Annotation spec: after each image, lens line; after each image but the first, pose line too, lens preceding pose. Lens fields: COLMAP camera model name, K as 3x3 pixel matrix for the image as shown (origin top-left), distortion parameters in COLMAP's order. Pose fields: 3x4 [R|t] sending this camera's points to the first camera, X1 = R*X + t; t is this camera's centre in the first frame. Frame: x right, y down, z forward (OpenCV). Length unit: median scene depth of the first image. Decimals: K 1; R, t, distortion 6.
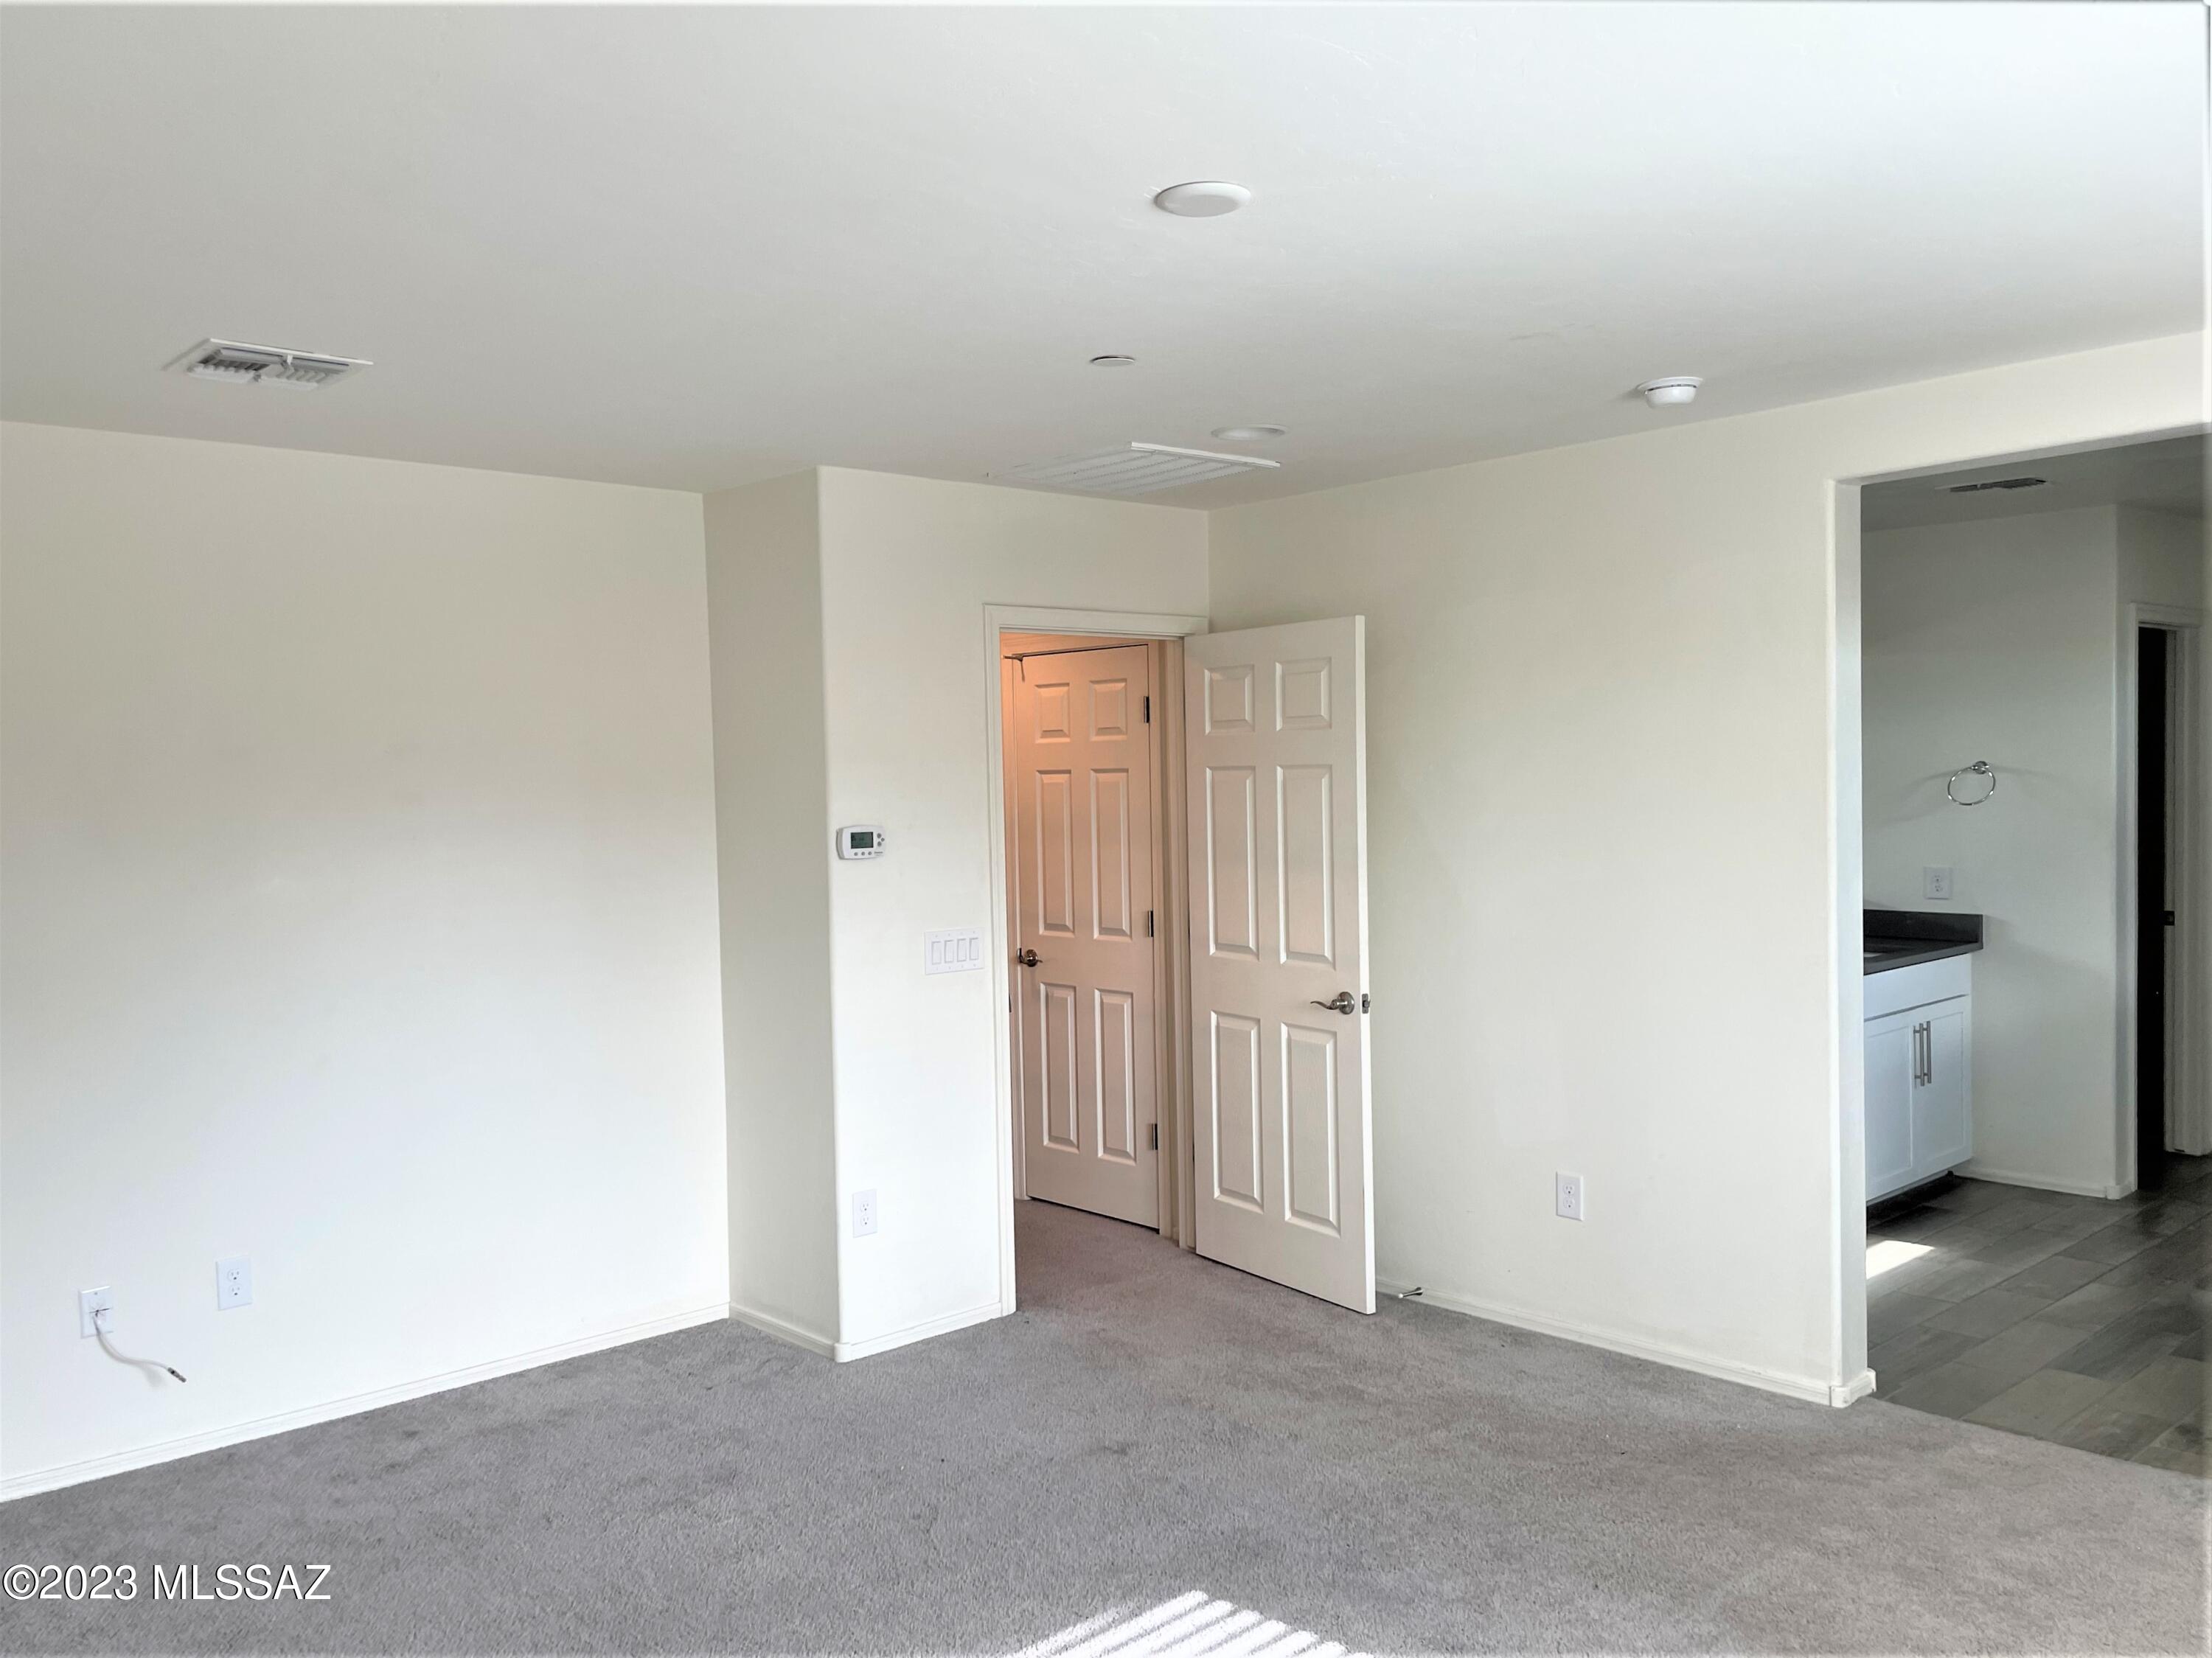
lens RADIAL K [[1745.0, 0, 1103.3], [0, 1745.0, 825.9], [0, 0, 1]] dist [0.075879, -0.099684]
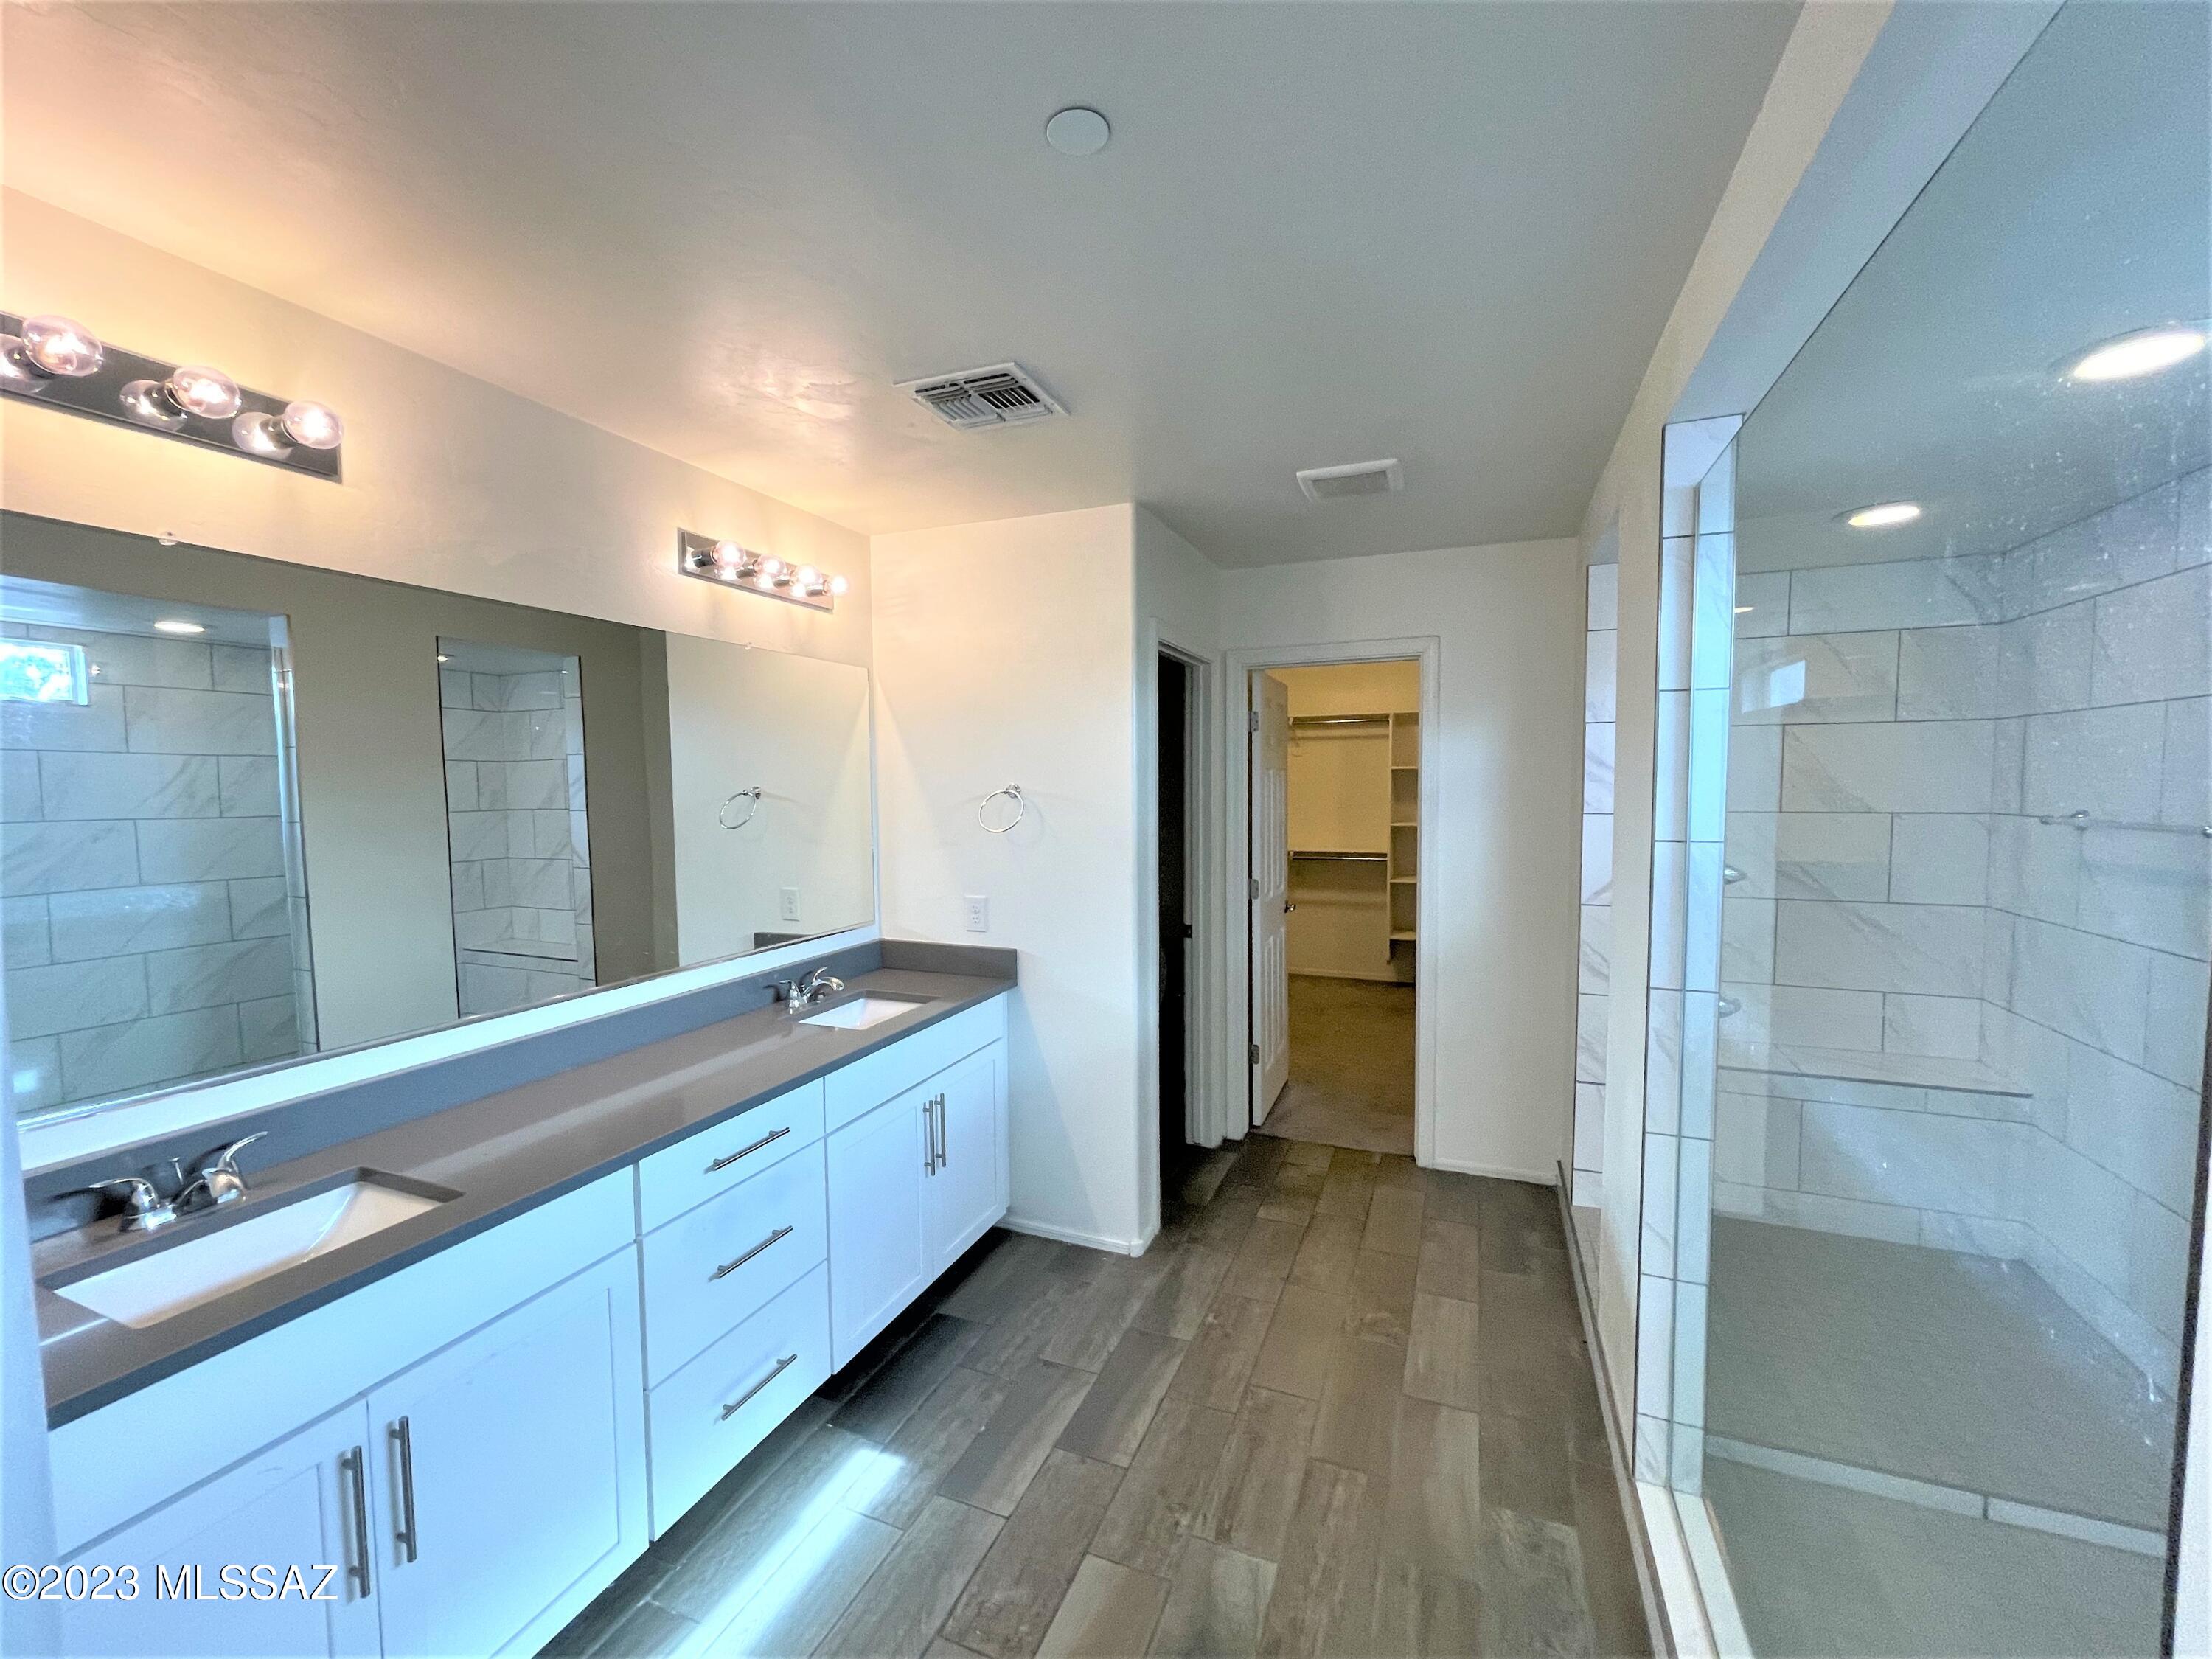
lens RADIAL K [[896.2, 0, 1102.0], [0, 896.2, 834.7], [0, 0, 1]] dist [-0.002891, 0.000965]
pose [[0.902870, -0.009025, 0.429819, 0.464776], [0.003875, 0.999910, 0.012855, -0.021891], [-0.429896, -0.009941, 0.902823, 0.768572]]
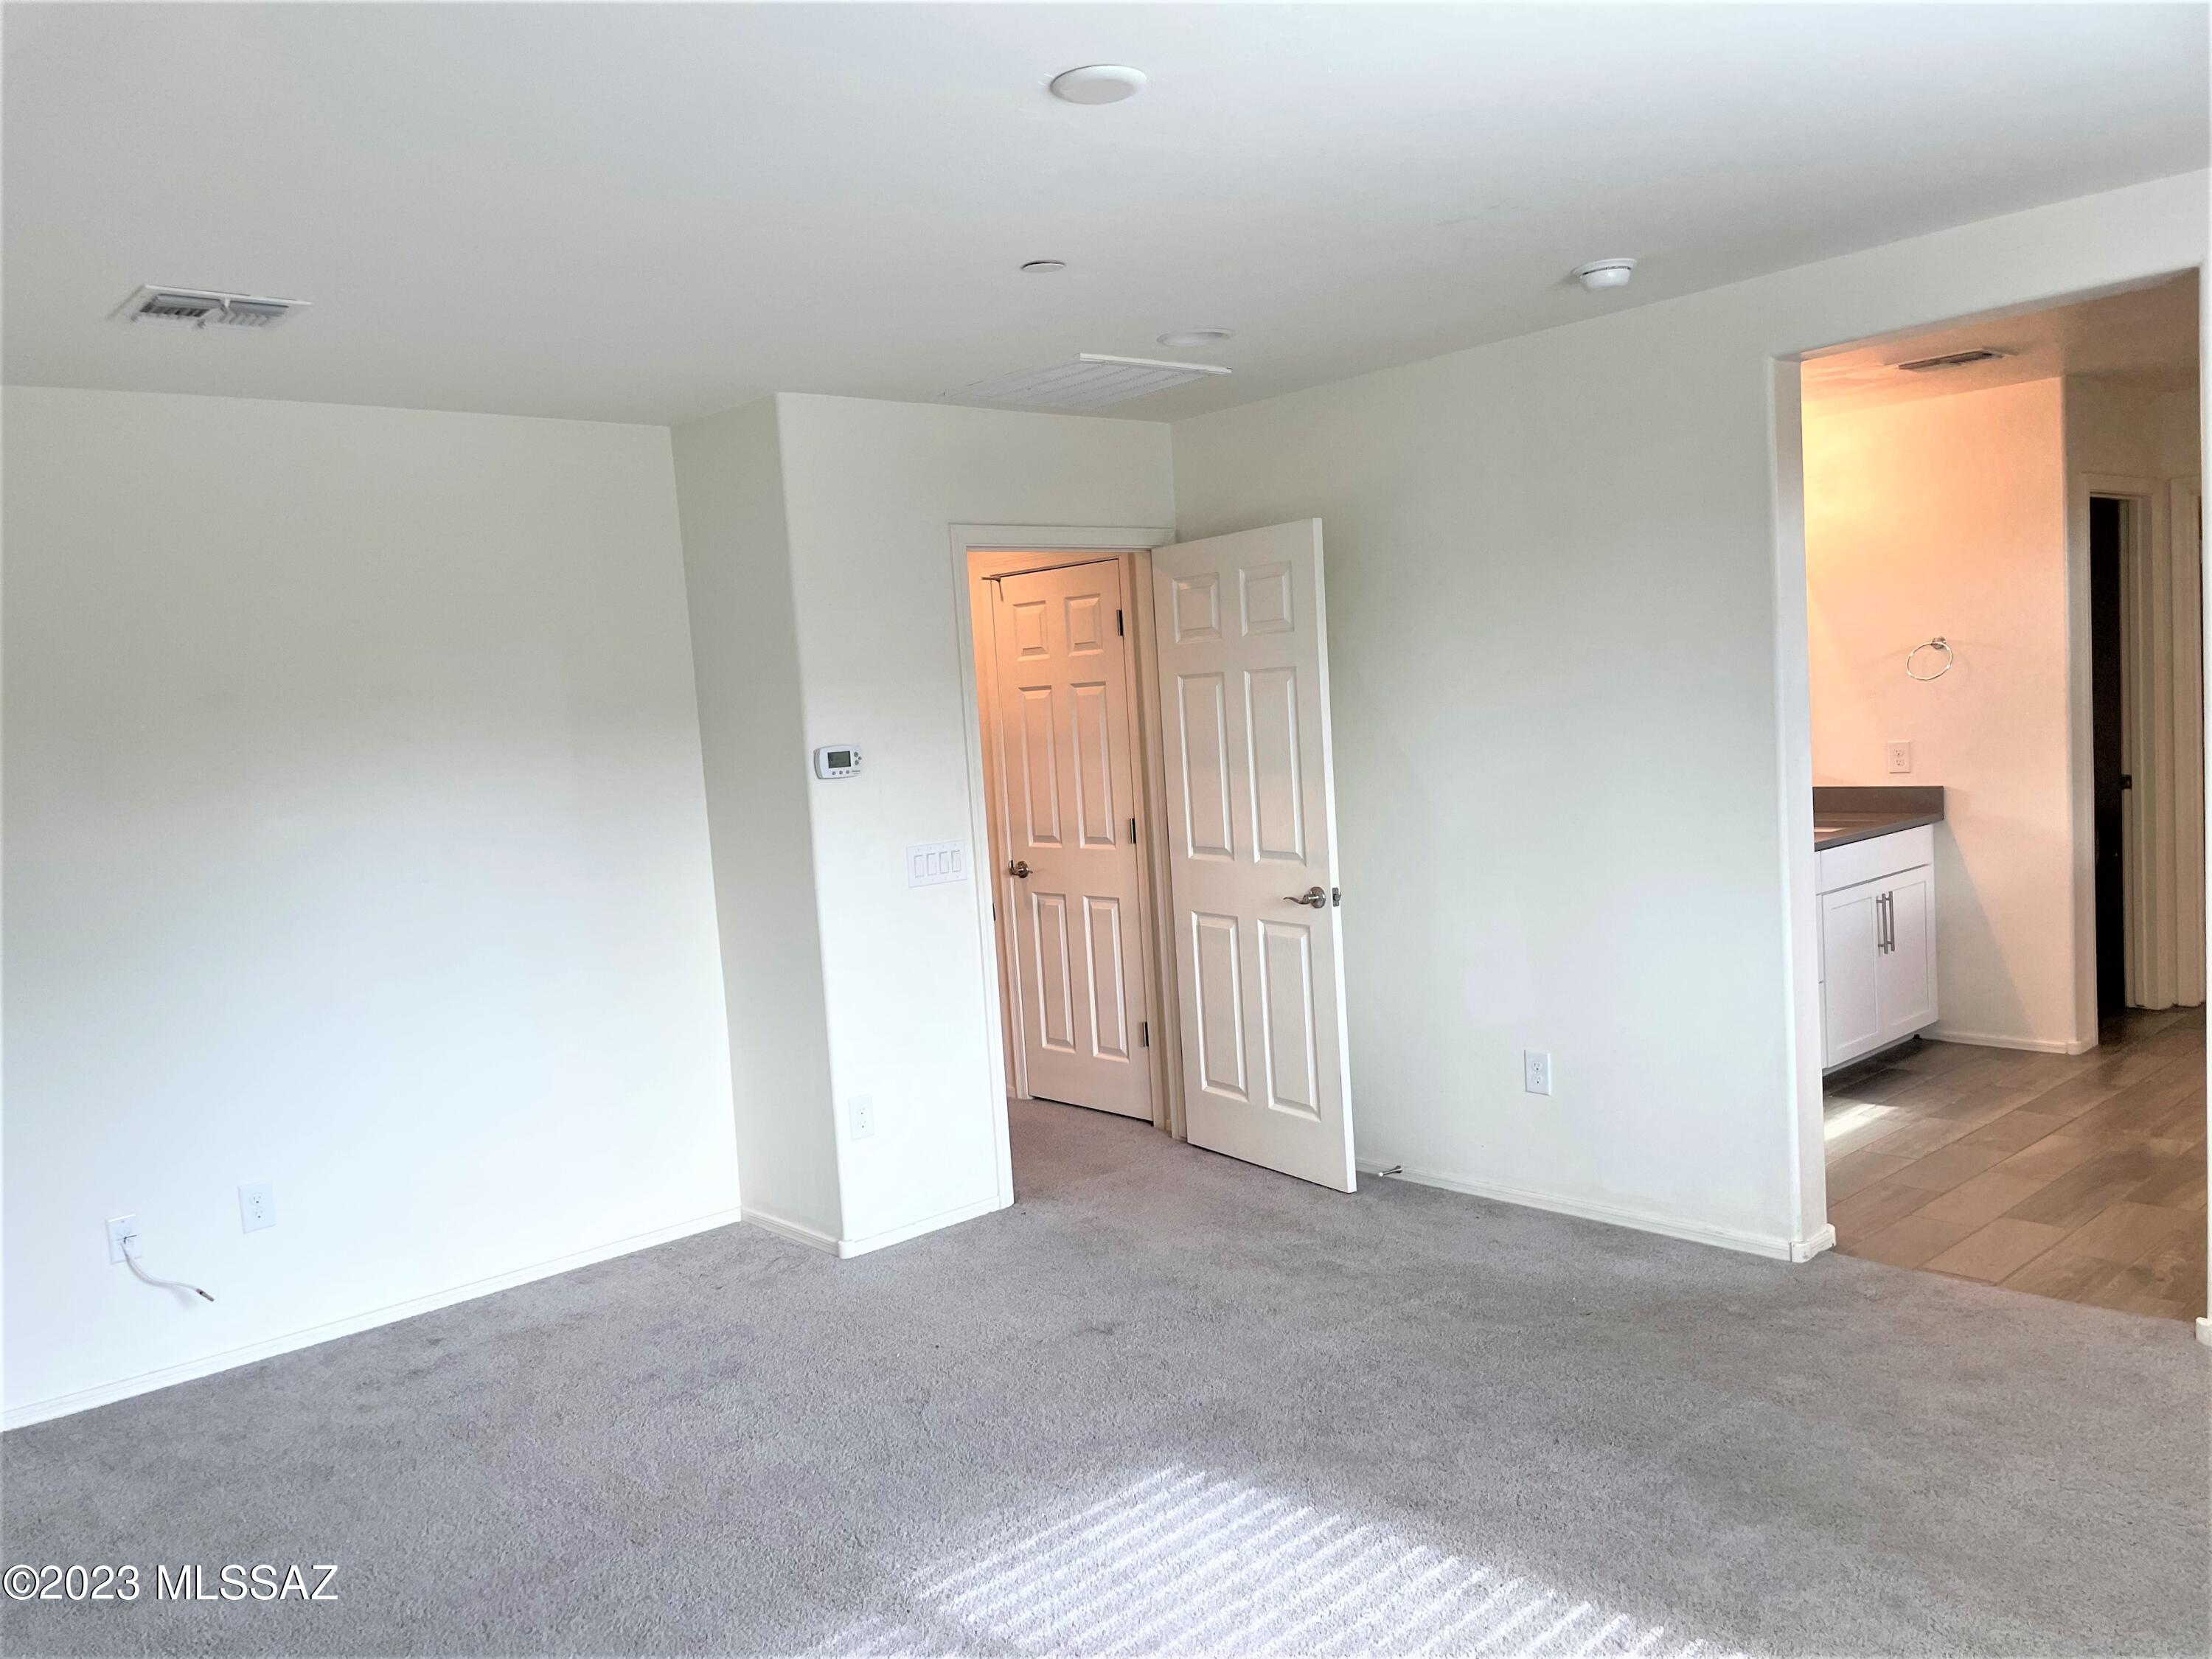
lens RADIAL K [[1663.3, 0, 1099.9], [0, 1663.3, 826.4], [0, 0, 1]] dist [0.074167, -0.099498]
pose [[0.998960, -0.043339, -0.014146, 0.027886], [0.043958, 0.997933, 0.046872, 0.008430], [0.012086, -0.047445, 0.998801, 0.019234]]
